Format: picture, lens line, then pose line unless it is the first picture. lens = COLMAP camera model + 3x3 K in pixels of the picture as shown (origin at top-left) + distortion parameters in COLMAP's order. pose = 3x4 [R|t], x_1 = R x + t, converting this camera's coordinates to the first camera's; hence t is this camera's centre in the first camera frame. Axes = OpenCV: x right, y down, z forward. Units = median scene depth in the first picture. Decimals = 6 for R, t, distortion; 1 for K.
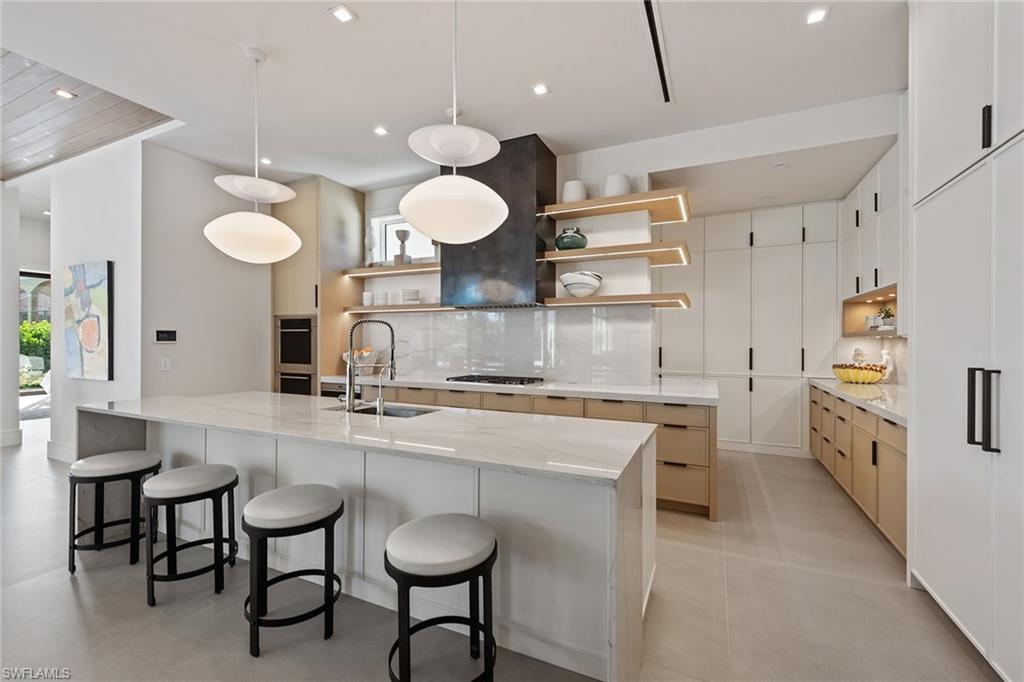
lens RADIAL K [[456.5, 0, 509.7], [0, 456.5, 339.0], [0, 0, 1]] dist [0.015111, -0.005842]
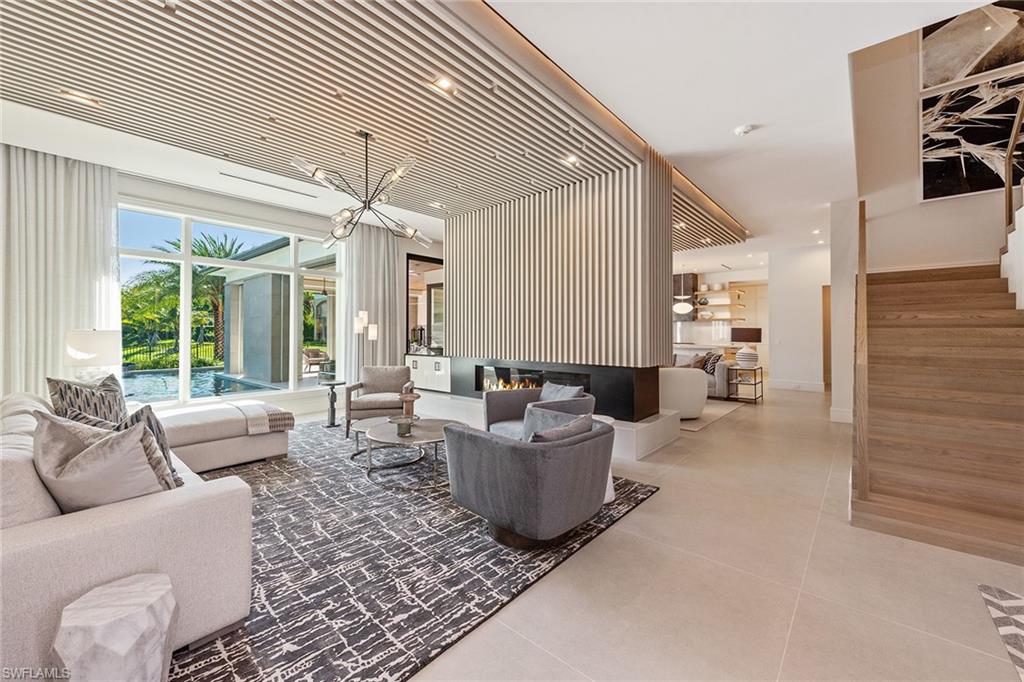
lens RADIAL K [[404.9, 0, 507.4], [0, 404.9, 329.4], [0, 0, 1]] dist [0.015579, -0.006281]
pose [[0.968304, -0.003616, -0.249750, -0.508427], [0.001617, 0.999965, -0.008207, 0.009098], [0.249771, 0.007543, 0.968276, -2.228758]]
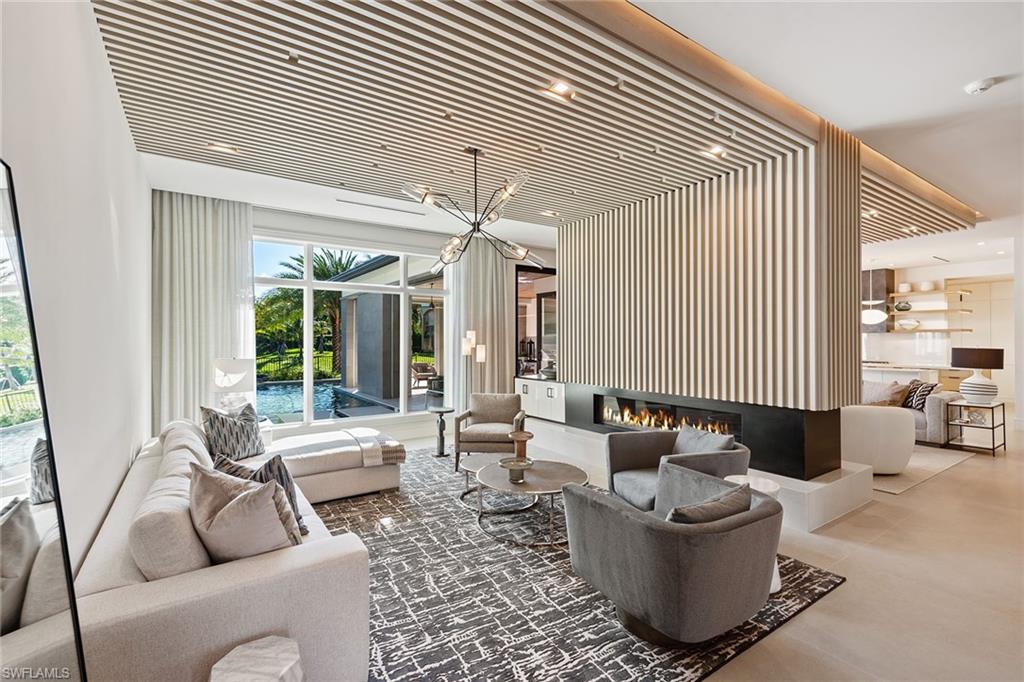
lens RADIAL K [[456.5, 0, 509.7], [0, 456.5, 339.0], [0, 0, 1]] dist [0.015111, -0.005842]
pose [[0.874835, -0.005867, -0.484385, -0.523028], [0.004882, 0.999983, -0.003295, -0.040690], [0.484396, 0.000518, 0.874849, -2.219028]]
